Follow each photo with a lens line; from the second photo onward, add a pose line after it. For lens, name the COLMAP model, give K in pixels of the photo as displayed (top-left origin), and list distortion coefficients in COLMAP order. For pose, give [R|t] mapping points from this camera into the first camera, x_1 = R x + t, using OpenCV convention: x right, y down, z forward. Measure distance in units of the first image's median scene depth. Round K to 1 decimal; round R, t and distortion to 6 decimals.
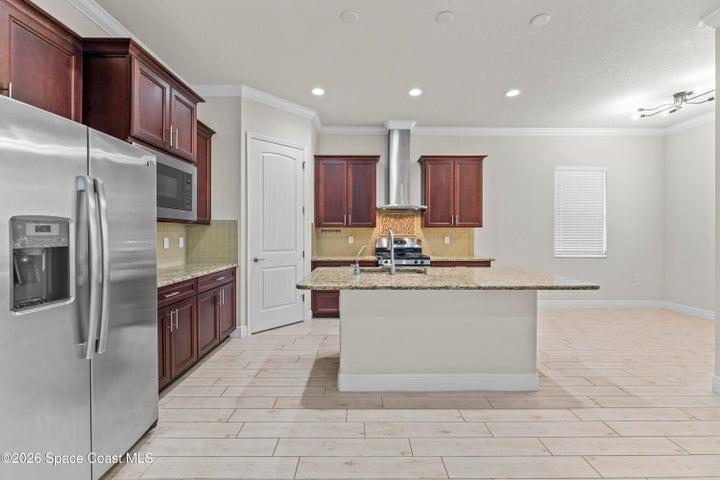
lens RADIAL K [[291.4, 0, 359.7], [0, 291.4, 234.1], [0, 0, 1]] dist [-0.002589, -0.000178]
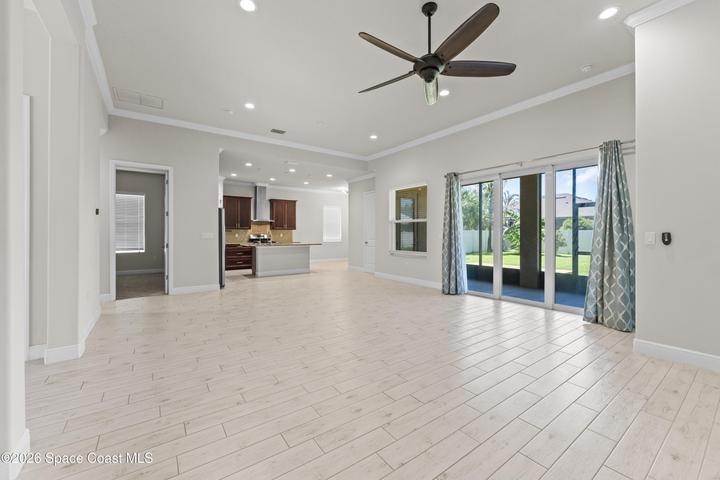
lens RADIAL K [[291.4, 0, 359.7], [0, 291.4, 234.1], [0, 0, 1]] dist [-0.002589, -0.000178]
pose [[0.814066, -0.001199, 0.580771, -0.584761], [0.003606, 0.999989, -0.002991, 0.022934], [-0.580761, 0.004529, 0.814062, -1.353090]]
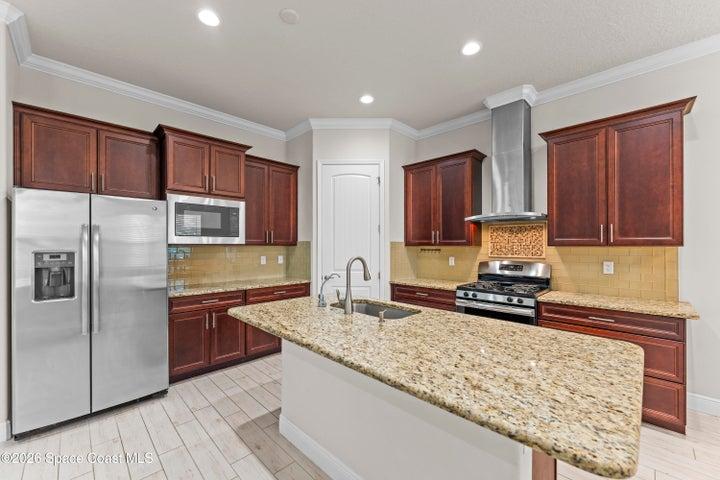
lens RADIAL K [[288.1, 0, 360.0], [0, 288.1, 246.3], [0, 0, 1]] dist [-0.000259, -0.000087]
pose [[0.704425, 0.000352, -0.709778, 0.396178], [-0.001560, 0.999998, -0.001052, -0.022072], [0.709776, 0.001848, 0.704425, 0.284820]]
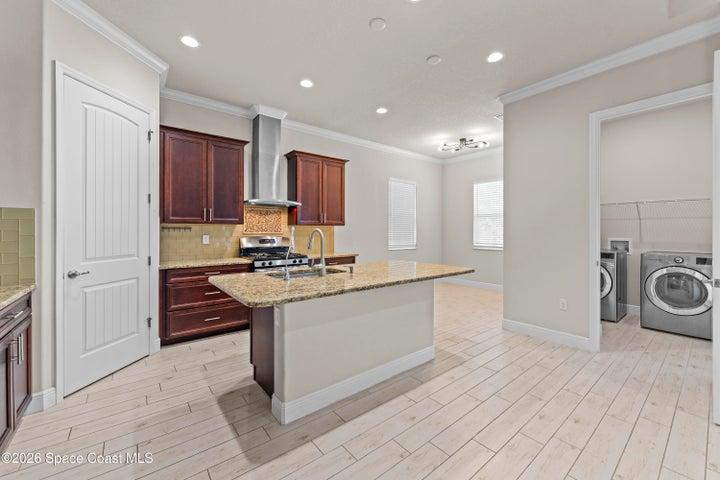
lens RADIAL K [[288.9, 0, 358.9], [0, 288.9, 232.1], [0, 0, 1]] dist [-0.001377, -0.000139]
pose [[0.784983, -0.002908, 0.619510, -0.214176], [0.001978, 0.999996, 0.002187, -0.001452], [-0.619514, -0.000491, 0.784986, 0.123270]]
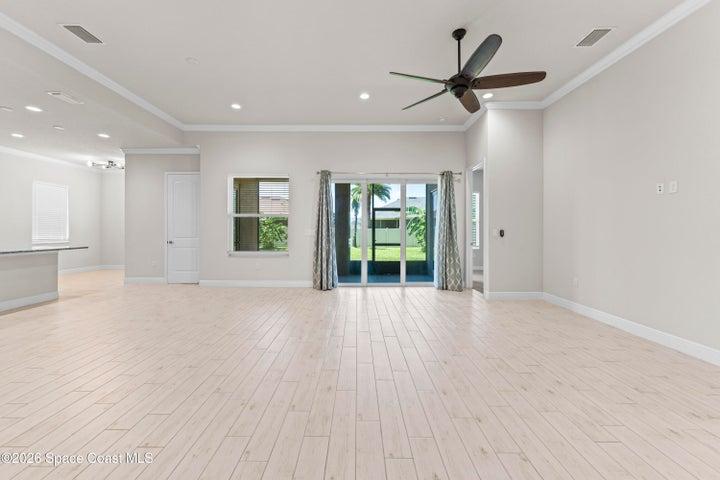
lens RADIAL K [[288.9, 0, 358.9], [0, 288.9, 232.1], [0, 0, 1]] dist [-0.001377, -0.000139]
pose [[0.004373, -0.010582, 0.999934, -0.816922], [0.003345, 0.999939, 0.010568, 0.013077], [-0.999985, 0.003299, 0.004409, -0.667733]]
